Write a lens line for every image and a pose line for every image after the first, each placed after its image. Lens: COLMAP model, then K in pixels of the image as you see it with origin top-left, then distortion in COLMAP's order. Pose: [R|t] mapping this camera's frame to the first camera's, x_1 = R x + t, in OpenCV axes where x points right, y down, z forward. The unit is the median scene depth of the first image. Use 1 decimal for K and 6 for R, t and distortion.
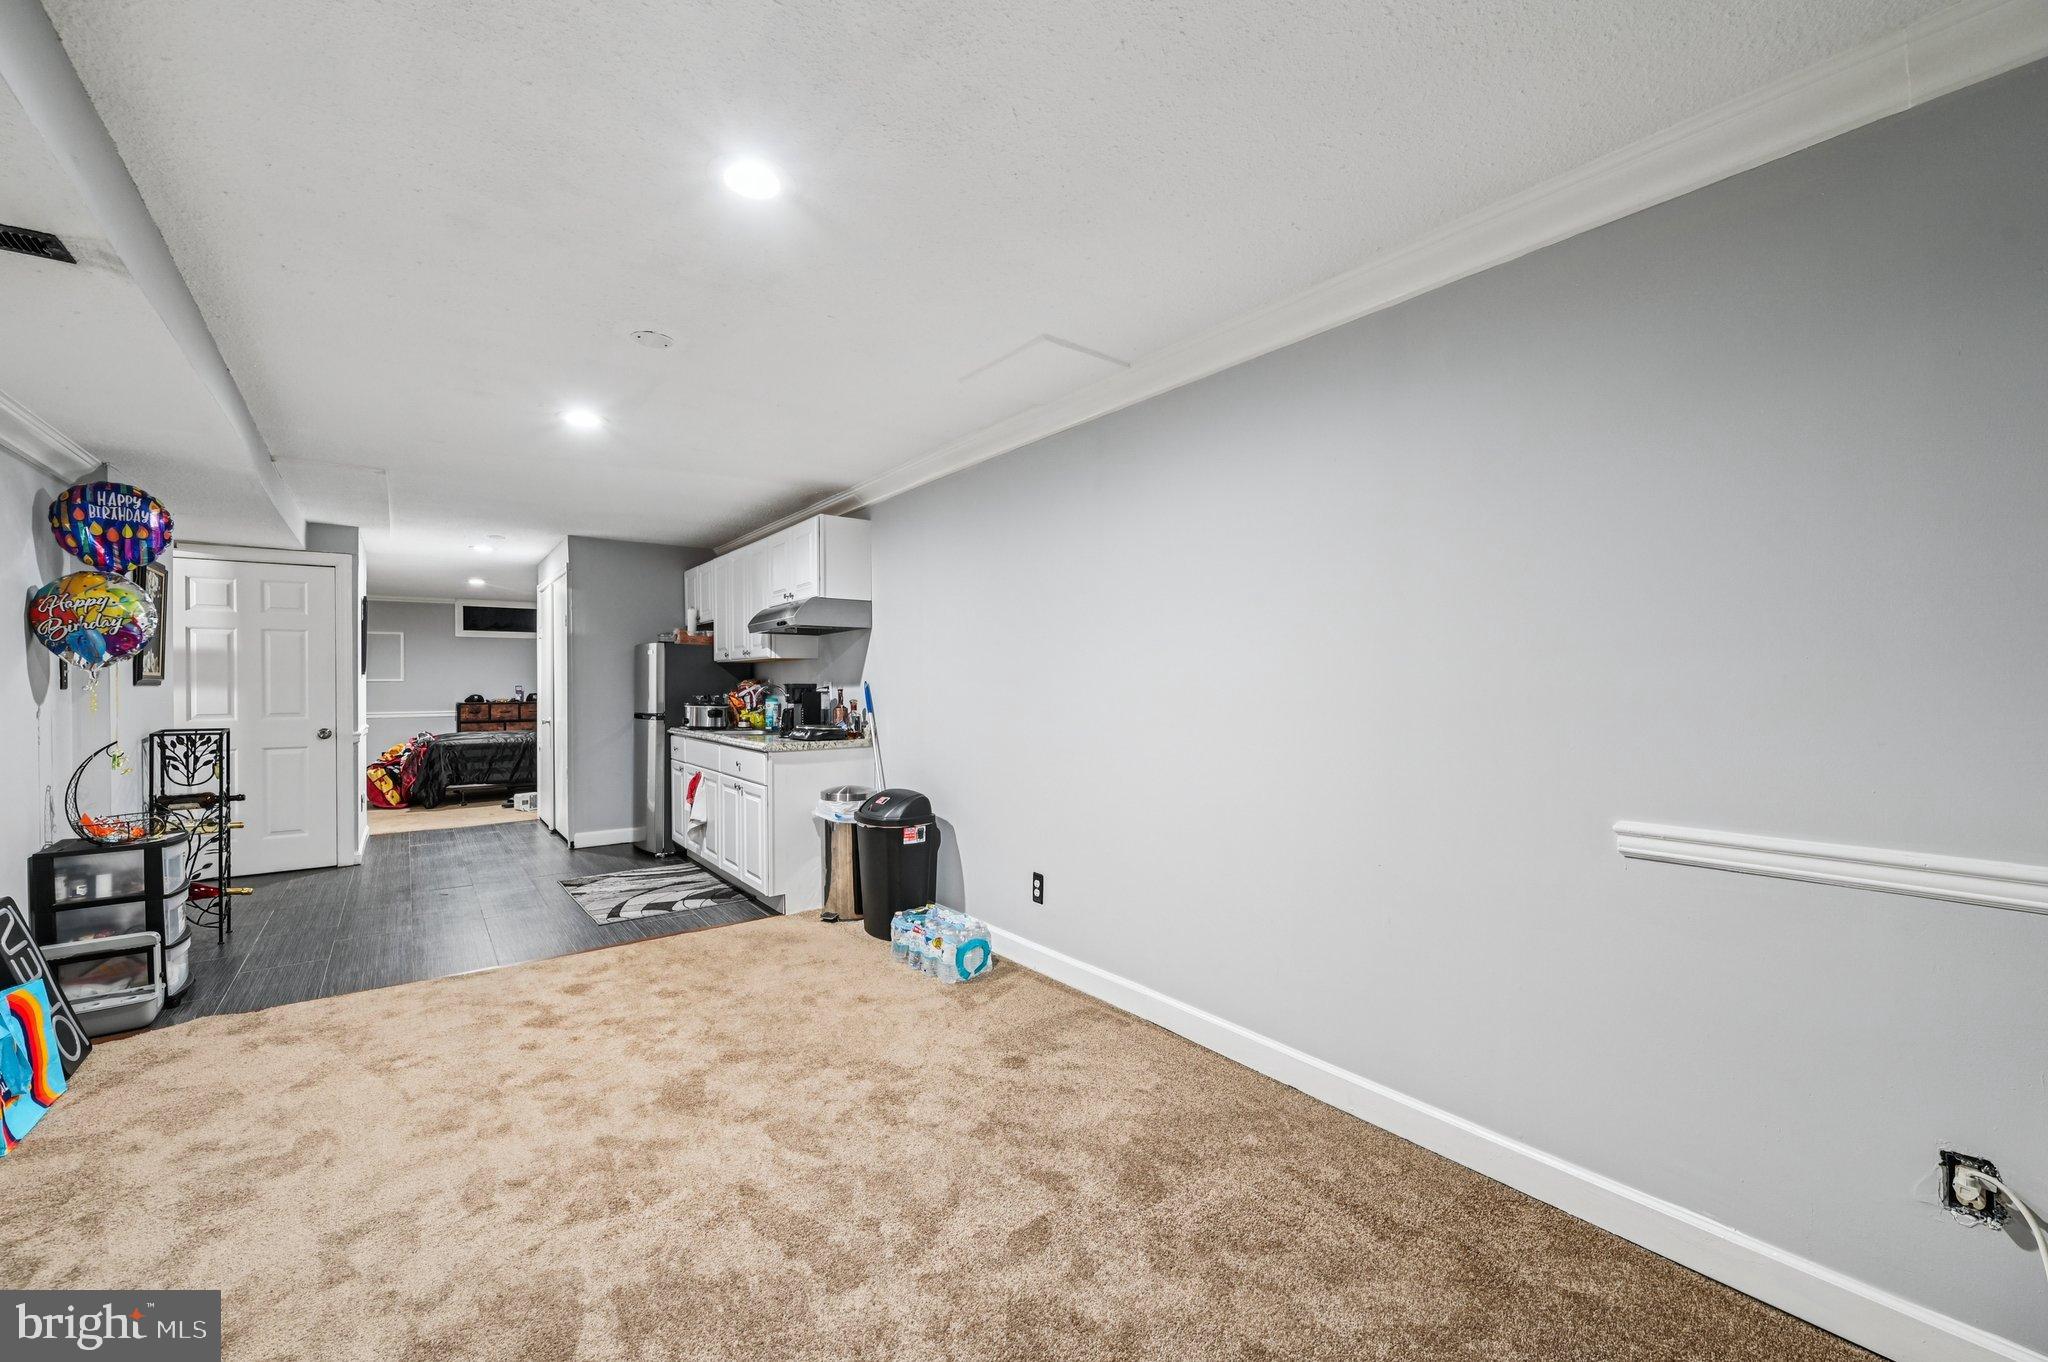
lens RADIAL K [[817.8, 0, 1039.0], [0, 817.8, 675.2], [0, 0, 1]] dist [0.000833, -0.000751]
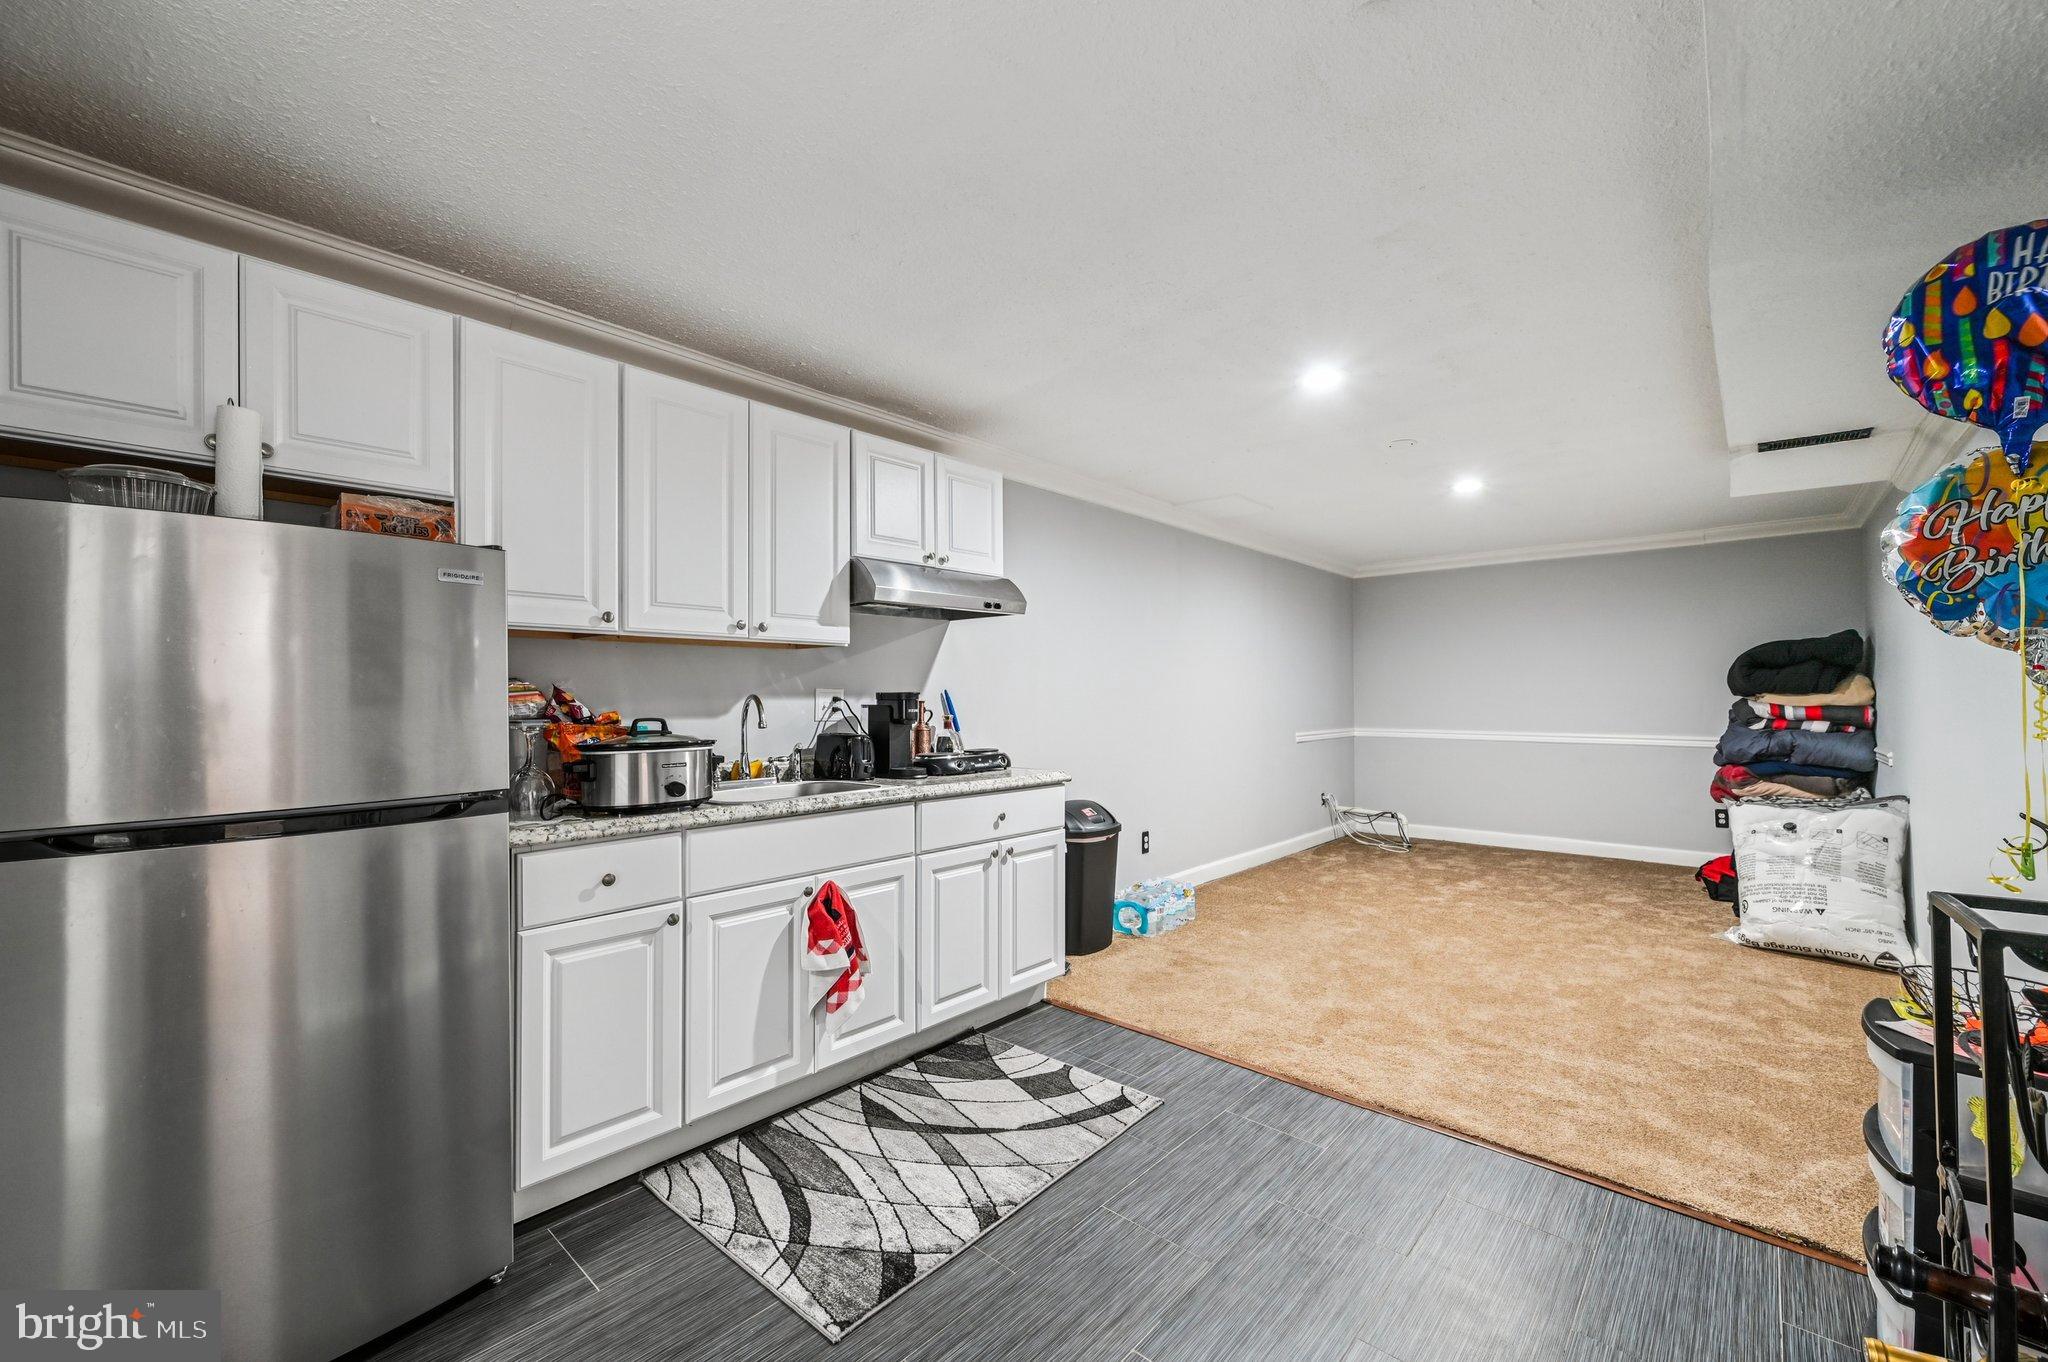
lens RADIAL K [[817.8, 0, 1027.7], [0, 817.8, 685.5], [0, 0, 1]] dist [0.000833, -0.000751]
pose [[-0.181307, 0.022465, 0.983170, -1.316572], [-0.000761, 0.999736, -0.022984, 0.029573], [-0.983426, -0.004915, -0.181242, 1.443157]]
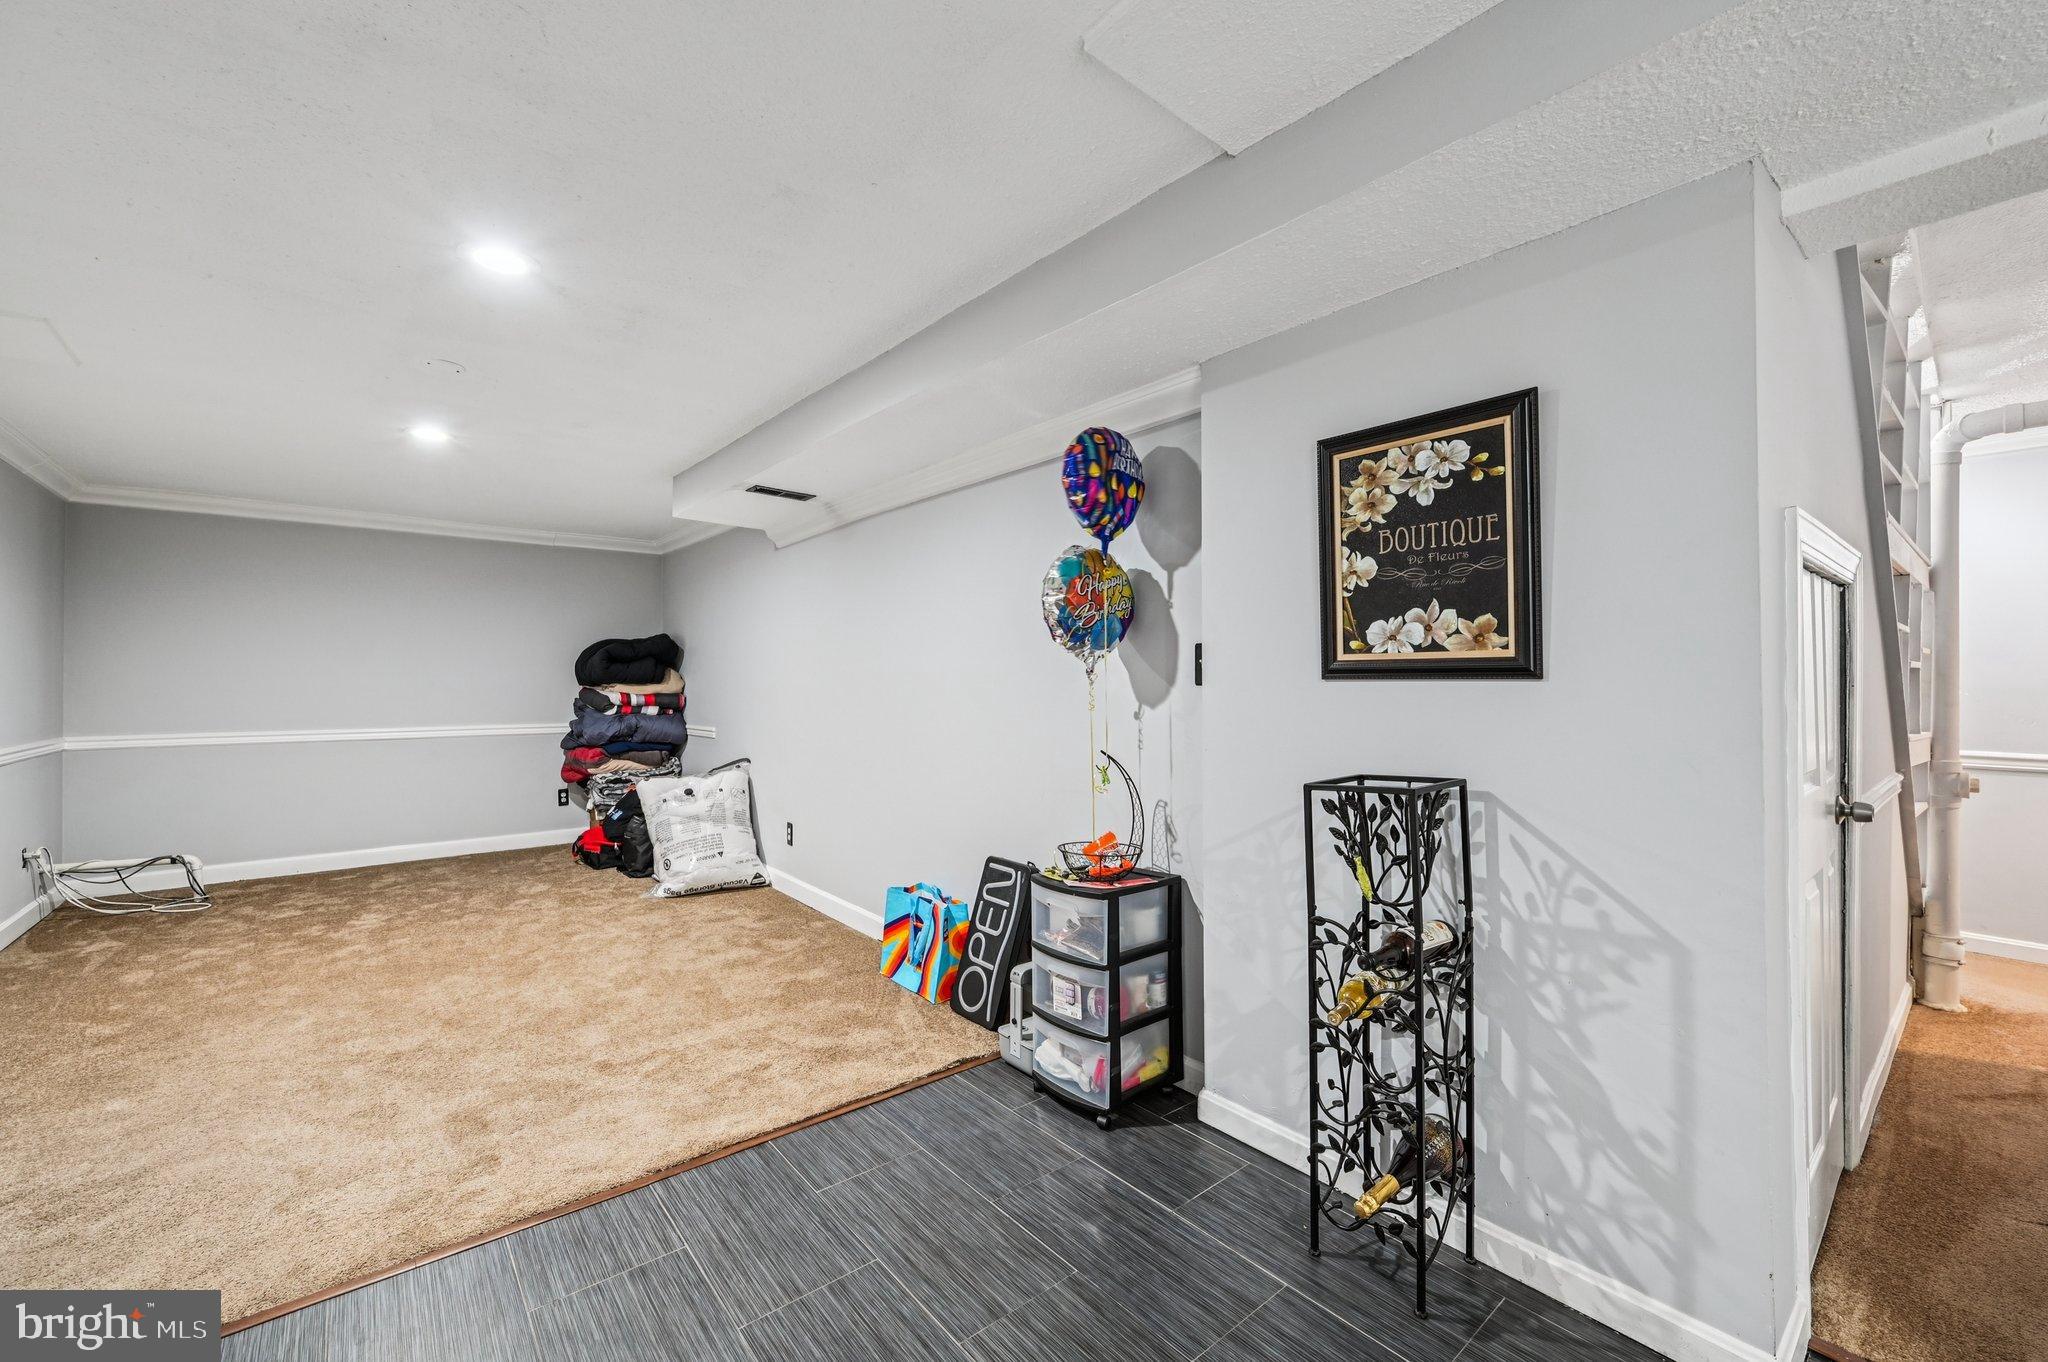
lens RADIAL K [[817.8, 0, 1035.1], [0, 817.8, 677.9], [0, 0, 1]] dist [0.000833, -0.000751]
pose [[-0.999311, 0.010283, -0.035659, -0.936851], [0.010631, 0.999898, -0.009589, 0.022597], [0.035556, -0.009961, -0.999318, 1.622863]]
